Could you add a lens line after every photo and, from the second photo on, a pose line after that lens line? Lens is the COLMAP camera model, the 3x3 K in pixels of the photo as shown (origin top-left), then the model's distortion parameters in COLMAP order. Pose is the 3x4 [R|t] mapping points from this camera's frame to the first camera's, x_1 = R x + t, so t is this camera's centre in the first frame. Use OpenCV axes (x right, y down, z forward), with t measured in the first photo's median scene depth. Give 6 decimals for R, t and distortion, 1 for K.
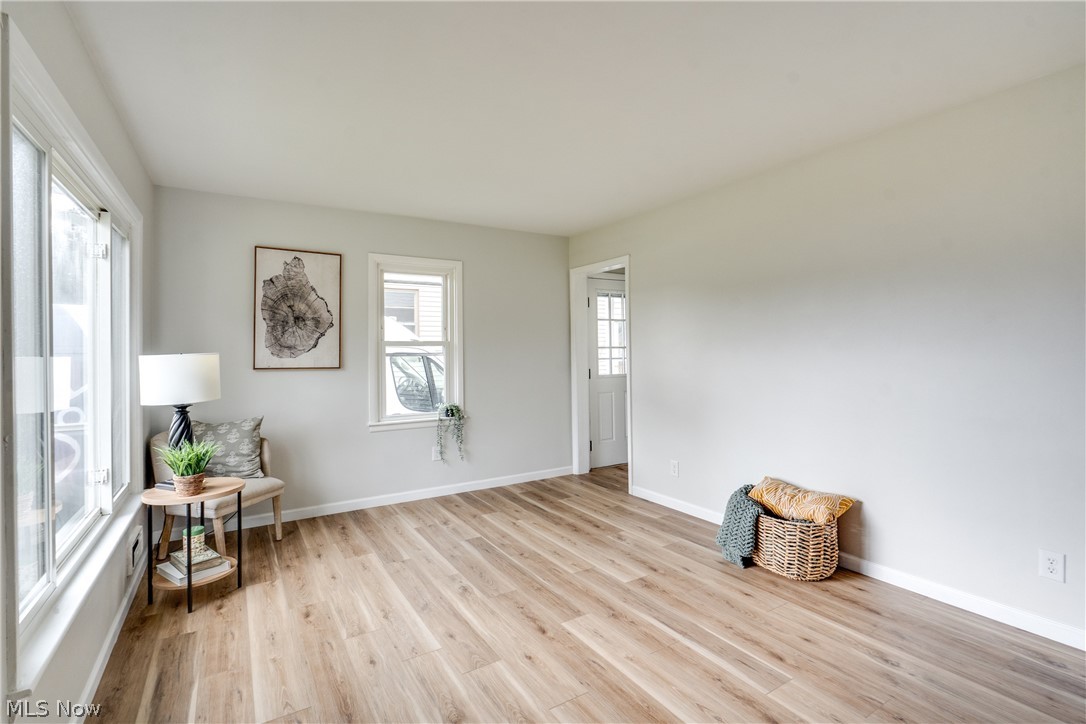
lens RADIAL K [[510.4, 0, 540.3], [0, 510.4, 357.6], [0, 0, 1]] dist [-0.002107, -0.000627]
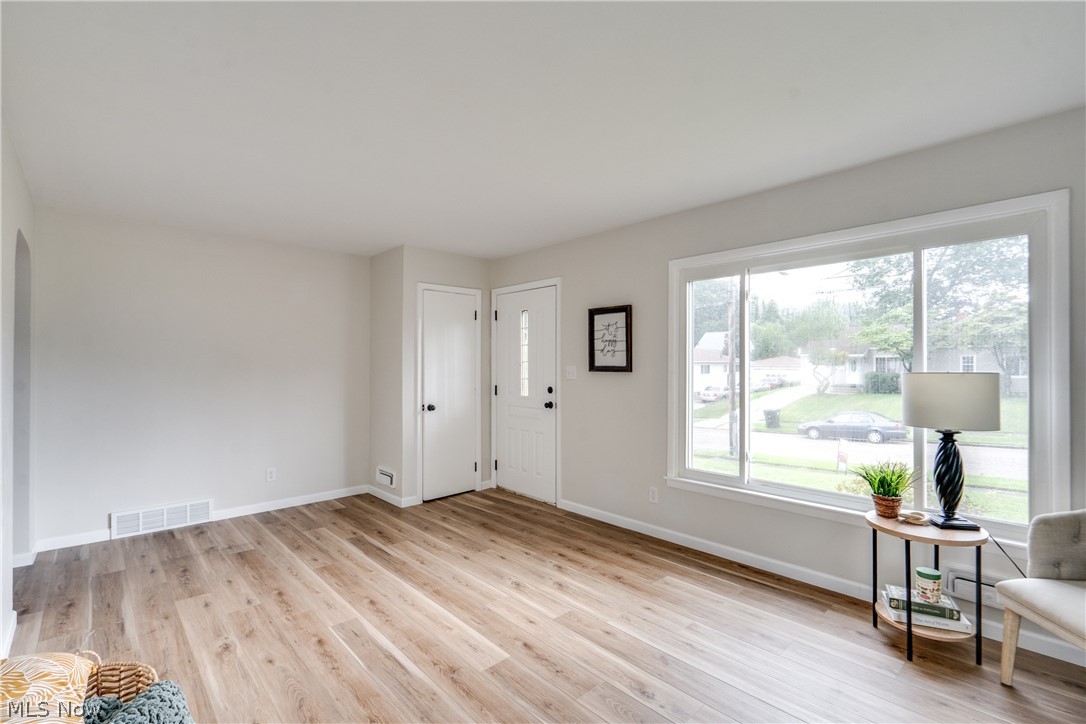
lens RADIAL K [[510.4, 0, 540.3], [0, 510.4, 357.6], [0, 0, 1]] dist [-0.002107, -0.000627]
pose [[-0.983752, 0.016514, -0.178773, 0.158274], [0.016689, 0.999861, 0.000526, -0.052449], [0.178757, -0.002466, -0.983890, 2.095799]]
